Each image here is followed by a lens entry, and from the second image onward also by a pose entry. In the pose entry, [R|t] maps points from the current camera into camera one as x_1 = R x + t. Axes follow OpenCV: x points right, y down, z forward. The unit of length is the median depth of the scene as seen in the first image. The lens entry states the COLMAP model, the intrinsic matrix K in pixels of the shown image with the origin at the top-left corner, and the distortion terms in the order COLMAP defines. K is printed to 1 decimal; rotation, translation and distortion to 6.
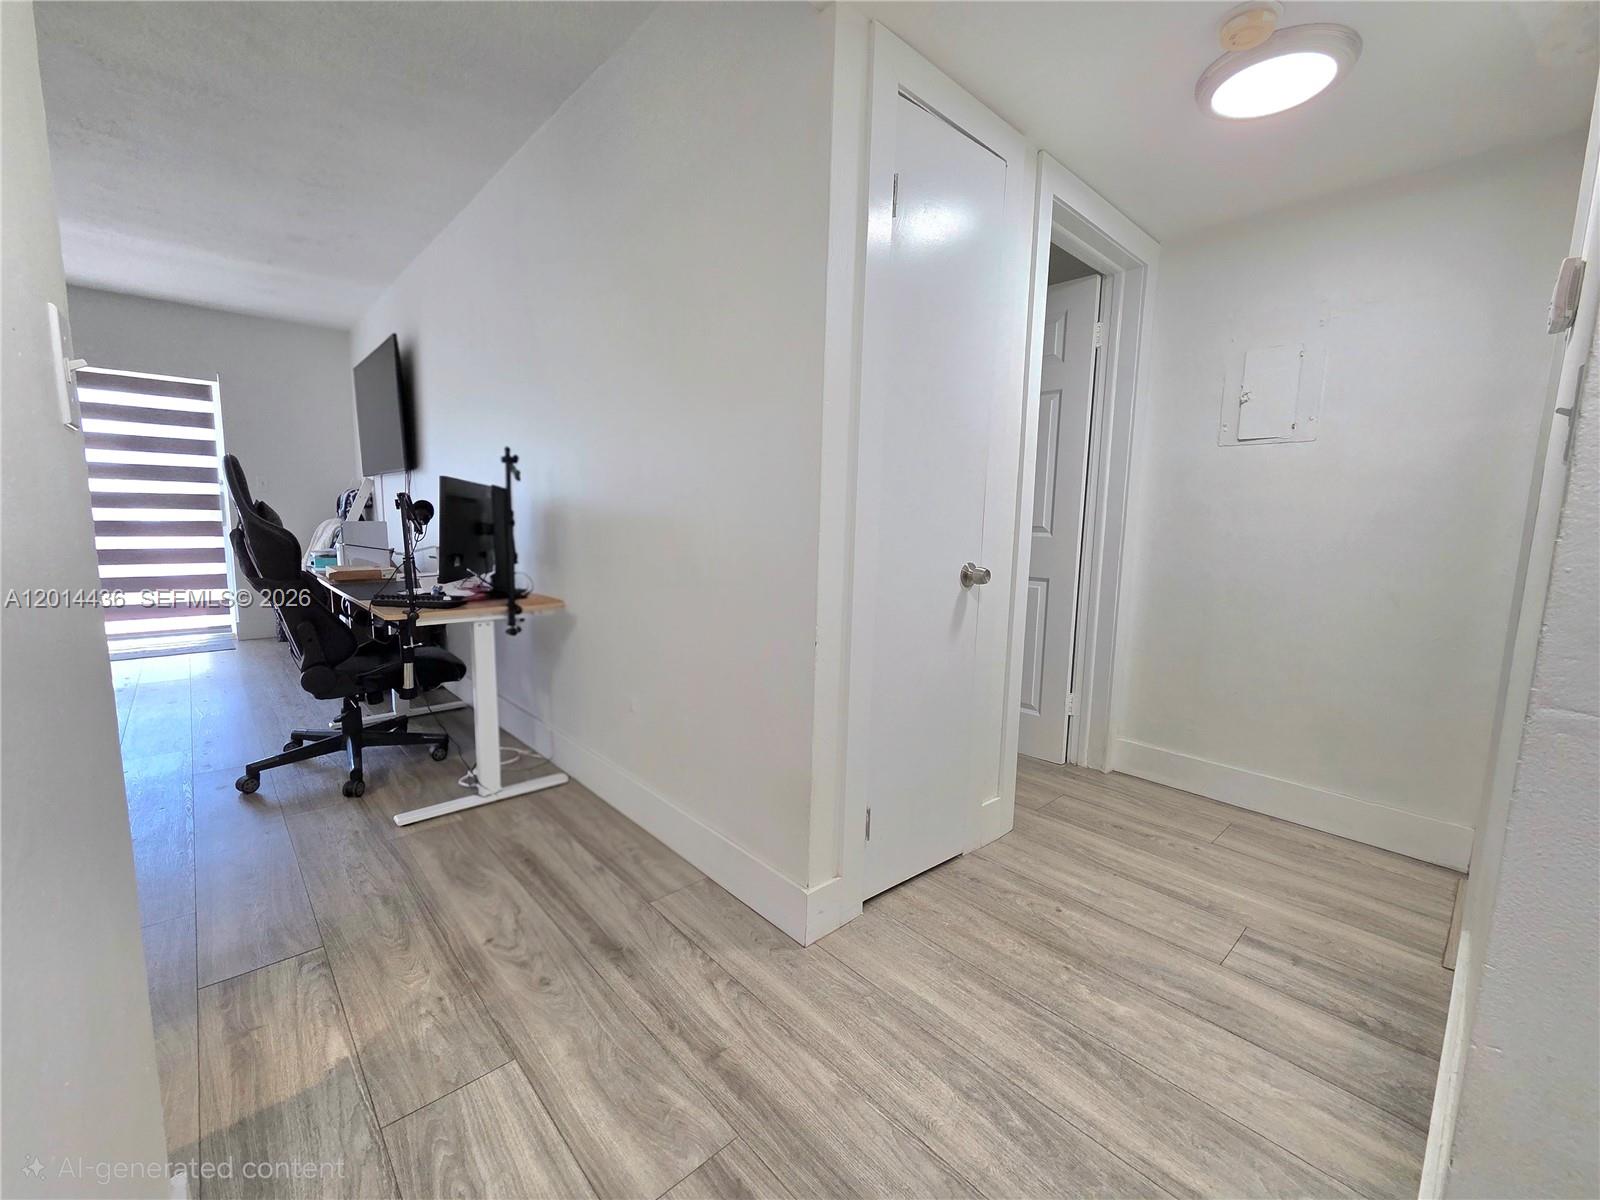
lens RADIAL K [[654.0, 0, 800.0], [0, 654.0, 600.0], [0, 0, 1]] dist [-0.001941, -0.000244]
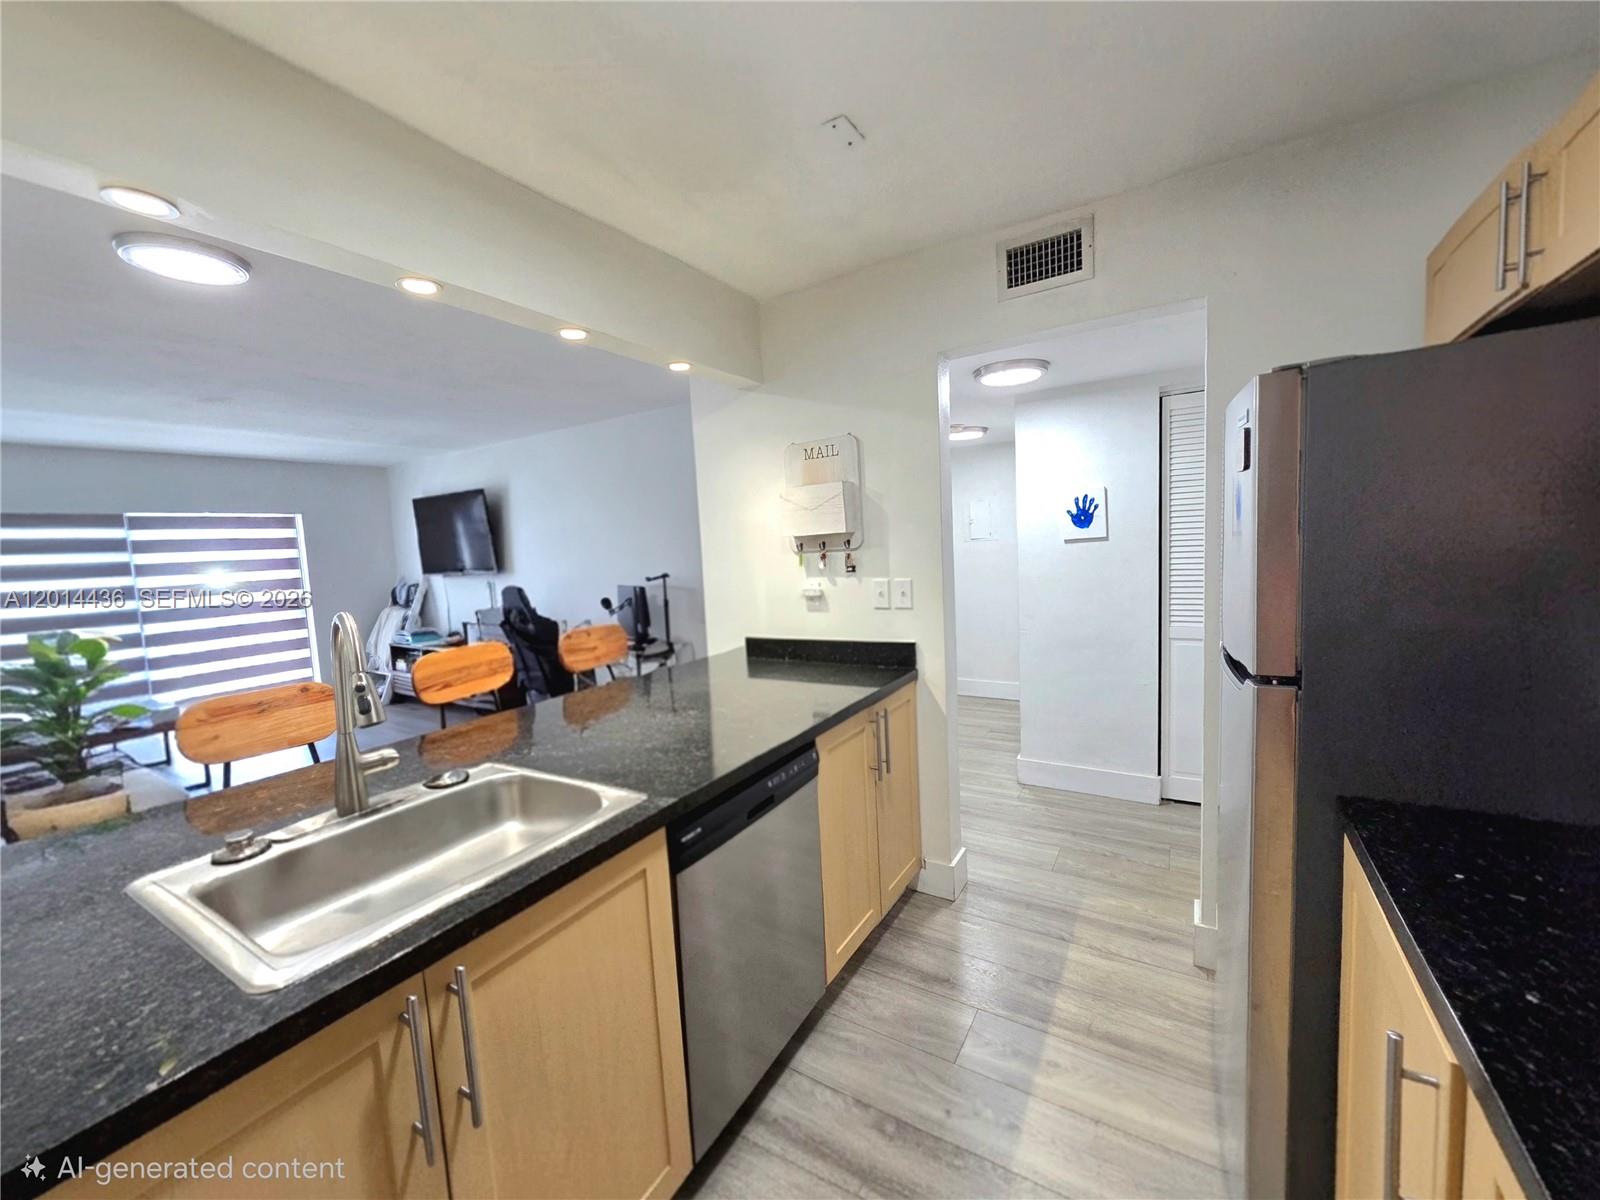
lens RADIAL K [[643.9, 0, 775.9], [0, 643.9, 596.4], [0, 0, 1]] dist [-0.000453, 0.000012]
pose [[0.965179, -0.090917, 0.245285, -0.318688], [0.103115, 0.993969, -0.037330, -0.016712], [-0.240411, 0.061323, 0.968732, -0.570562]]
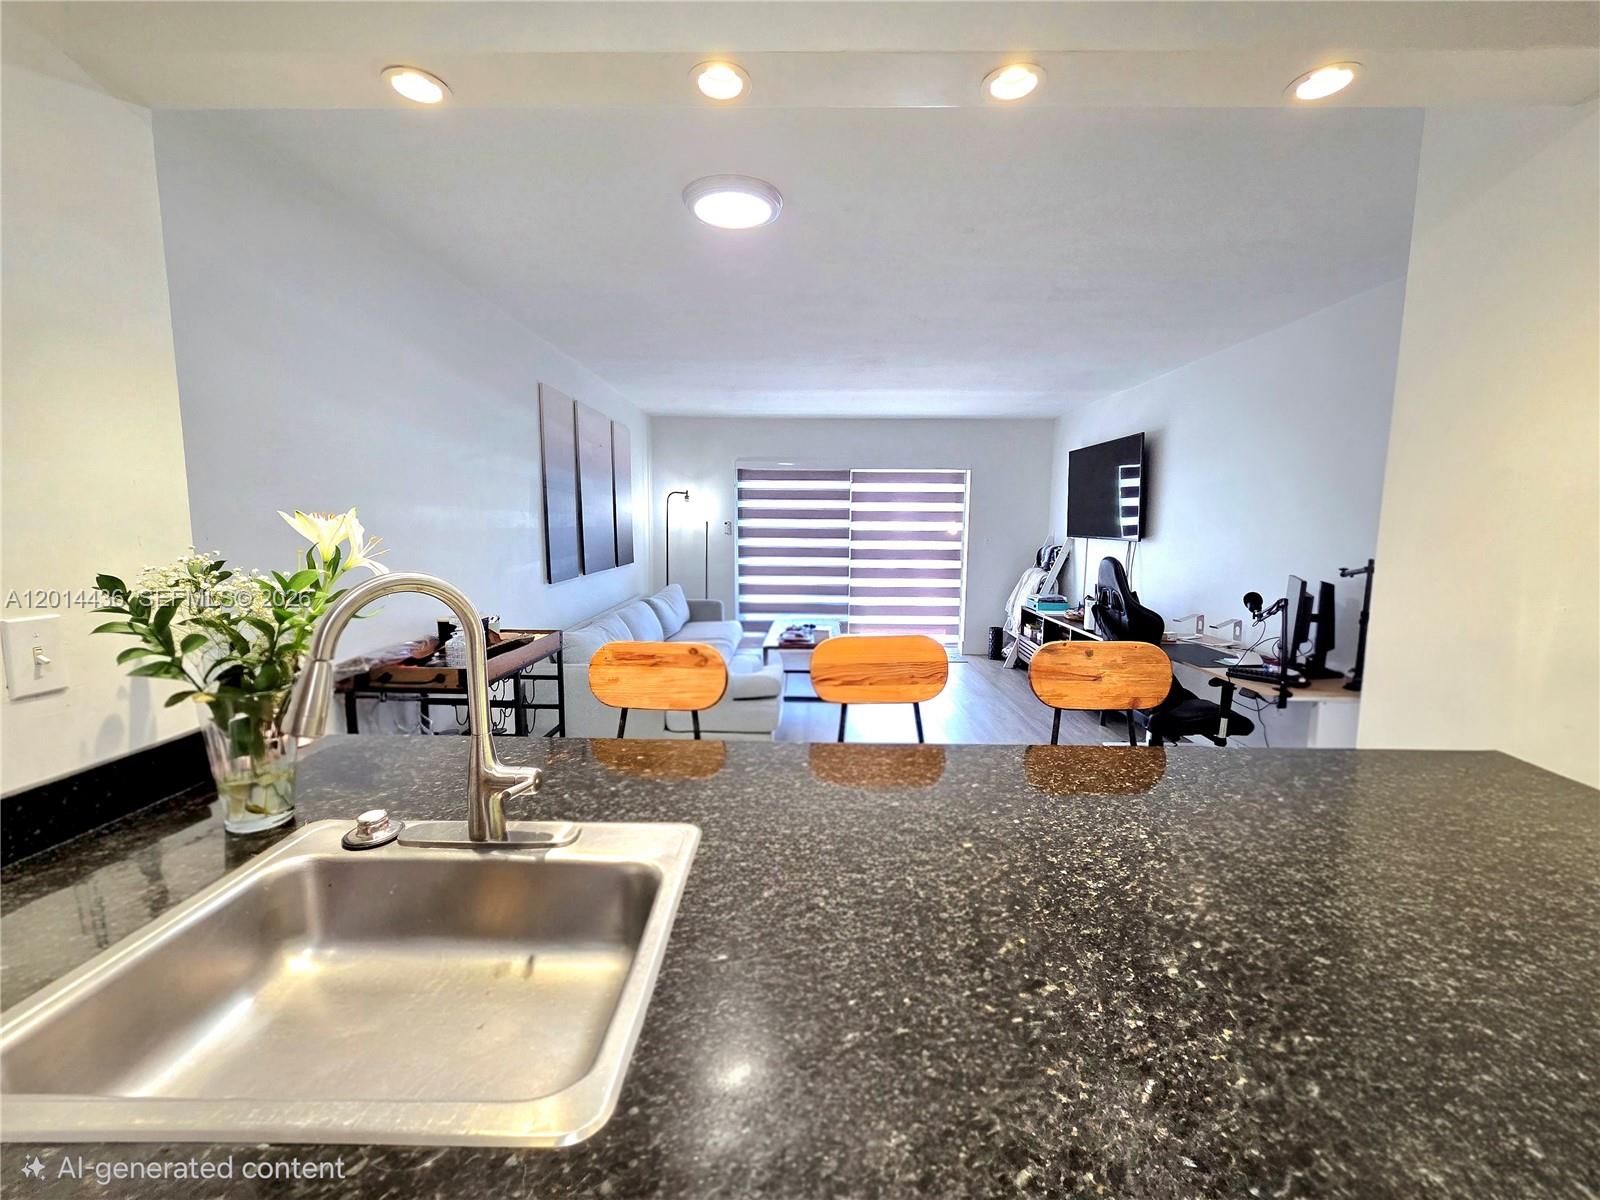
lens RADIAL K [[654.0, 0, 800.0], [0, 654.0, 600.0], [0, 0, 1]] dist [-0.001941, -0.000244]
pose [[0.726730, 0.066989, -0.683649, -0.197819], [-0.081069, 0.996642, 0.011480, -0.046242], [0.682122, 0.047080, 0.729721, -0.292489]]
